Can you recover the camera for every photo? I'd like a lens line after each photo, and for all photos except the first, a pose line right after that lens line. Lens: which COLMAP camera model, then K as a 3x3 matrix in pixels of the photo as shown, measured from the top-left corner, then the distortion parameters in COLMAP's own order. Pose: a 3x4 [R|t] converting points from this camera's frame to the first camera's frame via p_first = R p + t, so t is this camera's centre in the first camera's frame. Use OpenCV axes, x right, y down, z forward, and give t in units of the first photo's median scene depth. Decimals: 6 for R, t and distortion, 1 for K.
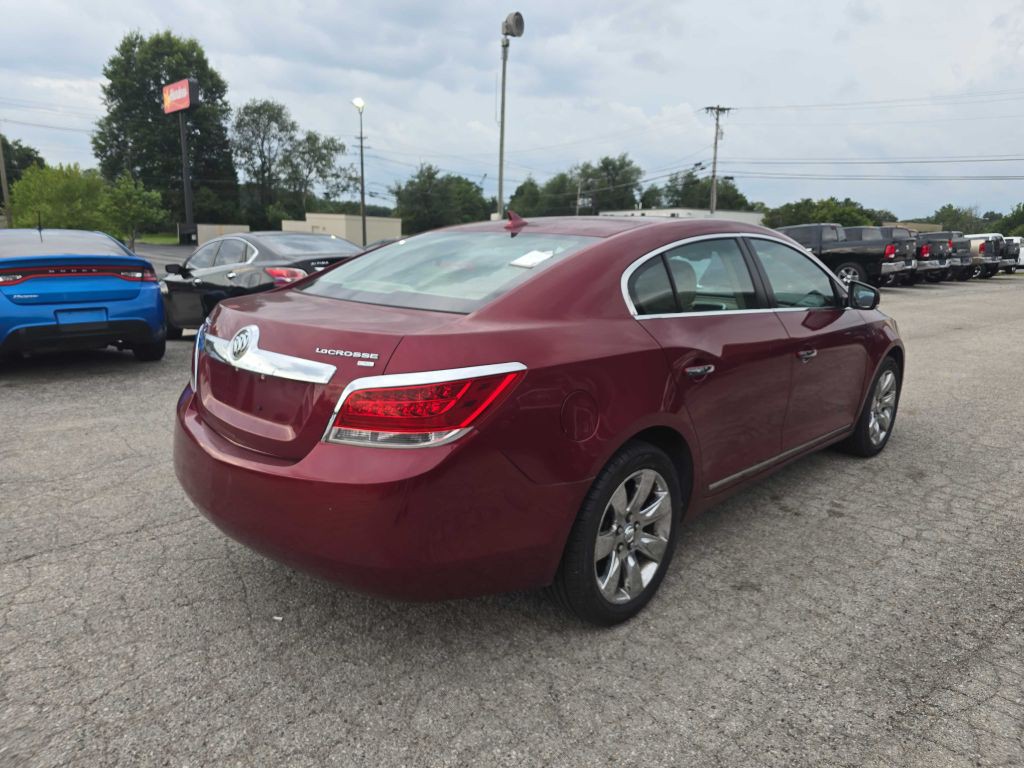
lens RADIAL K [[733.4, 0, 518.4], [0, 733.4, 388.3], [0, 0, 1]] dist [0.071940, -0.085274]
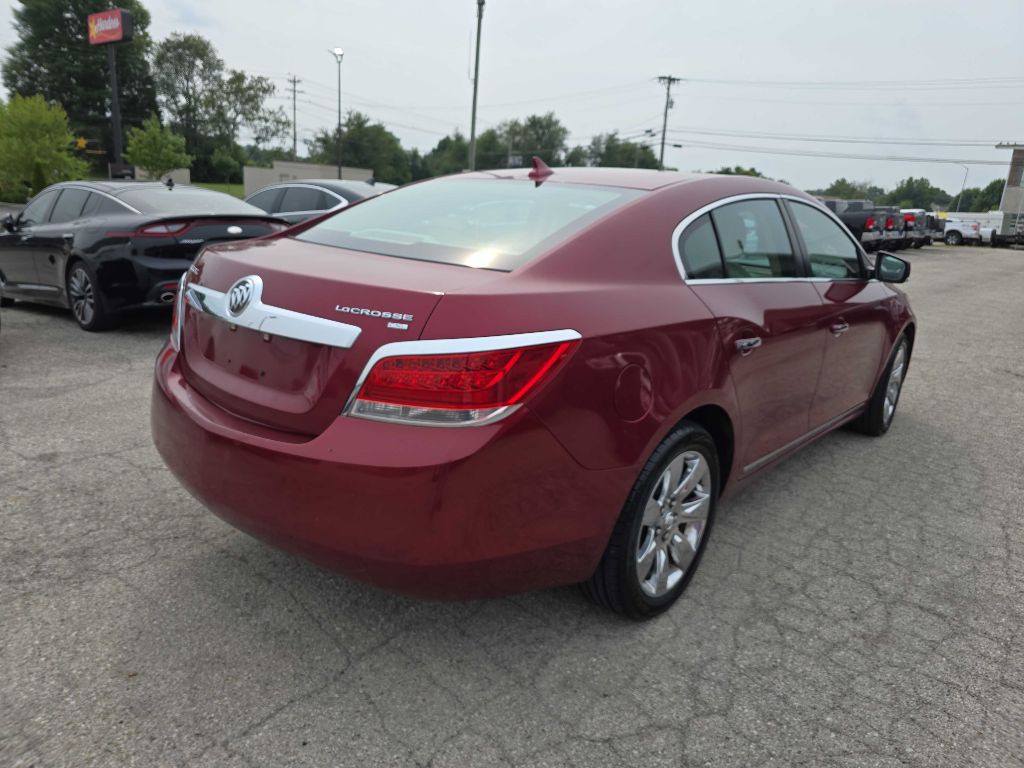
lens RADIAL K [[724.8, 0, 467.2], [0, 724.8, 377.6], [0, 0, 1]] dist [0.034193, -0.033659]
pose [[0.997680, 0.028512, 0.061814, -0.148669], [-0.031203, 0.998588, 0.043004, -0.010487], [-0.060501, -0.044833, 0.997161, 0.131632]]
